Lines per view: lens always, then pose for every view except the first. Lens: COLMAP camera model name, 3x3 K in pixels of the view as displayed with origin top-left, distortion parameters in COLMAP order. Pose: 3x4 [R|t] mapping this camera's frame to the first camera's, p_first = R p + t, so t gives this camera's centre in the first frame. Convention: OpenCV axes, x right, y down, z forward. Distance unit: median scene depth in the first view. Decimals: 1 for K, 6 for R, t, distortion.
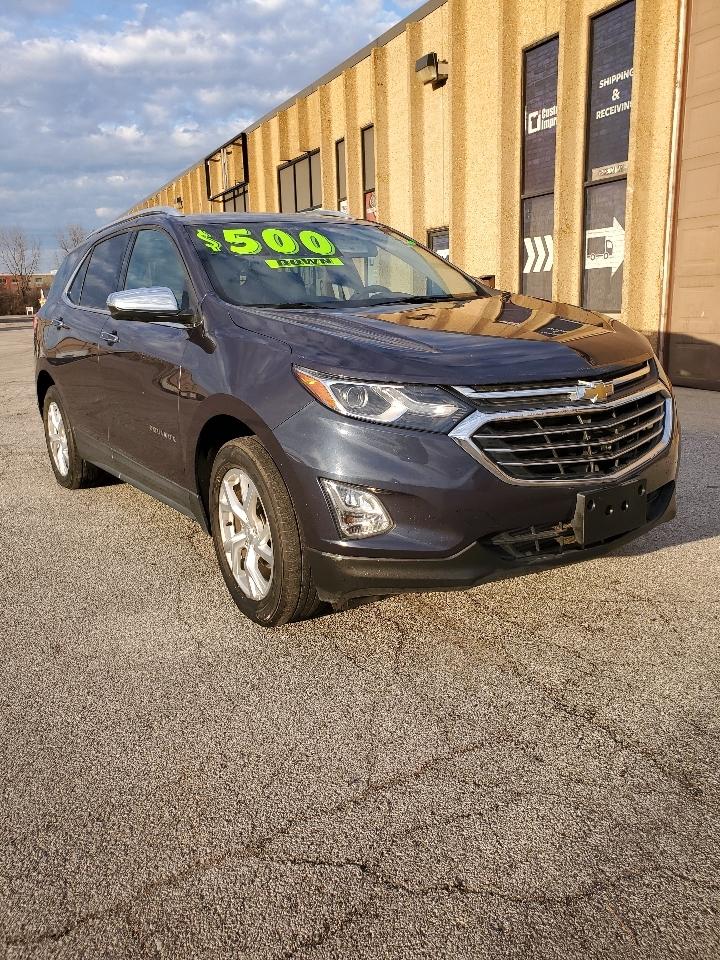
lens RADIAL K [[737.2, 0, 350.8], [0, 737.2, 479.0], [0, 0, 1]] dist [0.025421, 0.000061]
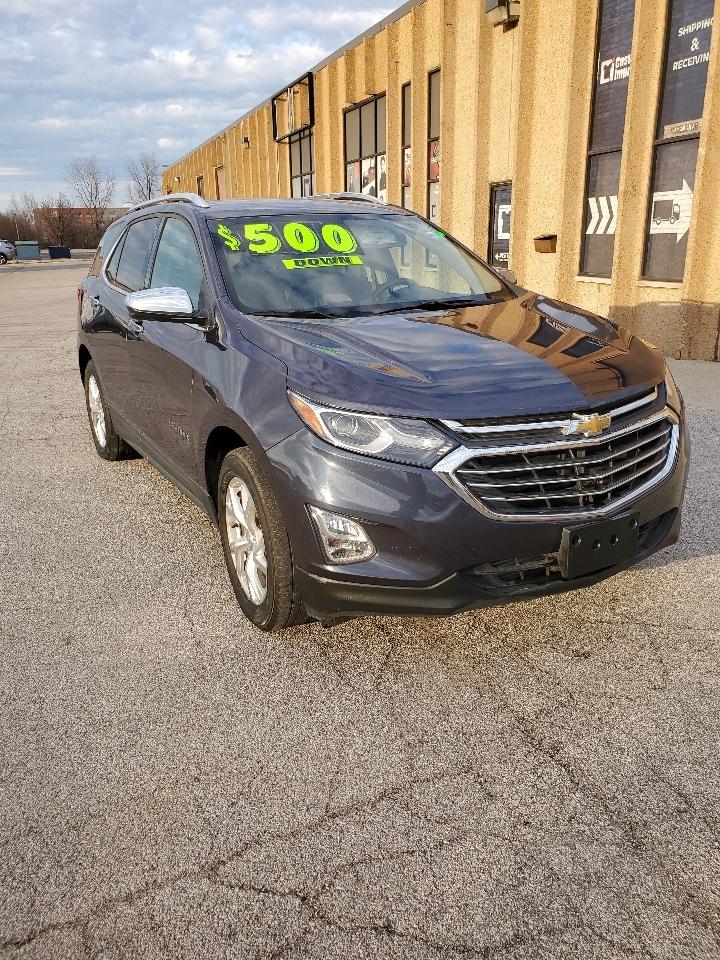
lens RADIAL K [[735.0, 0, 360.0], [0, 735.0, 480.0], [0, 0, 1]] dist [0.020586, 0.002730]
pose [[0.996425, 0.042717, -0.072886, 0.088448], [-0.036739, 0.995998, 0.081474, -0.101196], [0.076075, -0.078505, 0.994007, -0.006934]]
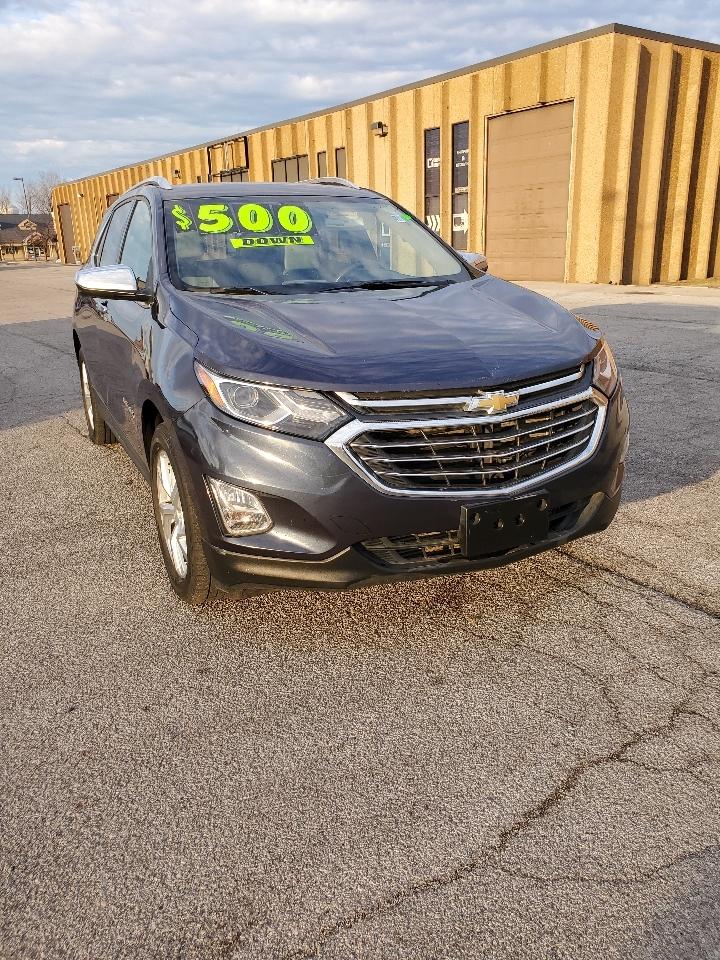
lens RADIAL K [[735.0, 0, 360.0], [0, 735.0, 480.0], [0, 0, 1]] dist [0.020586, 0.002730]
pose [[0.987285, 0.067745, -0.143804, 0.267776], [-0.055605, 0.994671, 0.086825, -0.080261], [0.148919, -0.077725, 0.985790, 0.014383]]
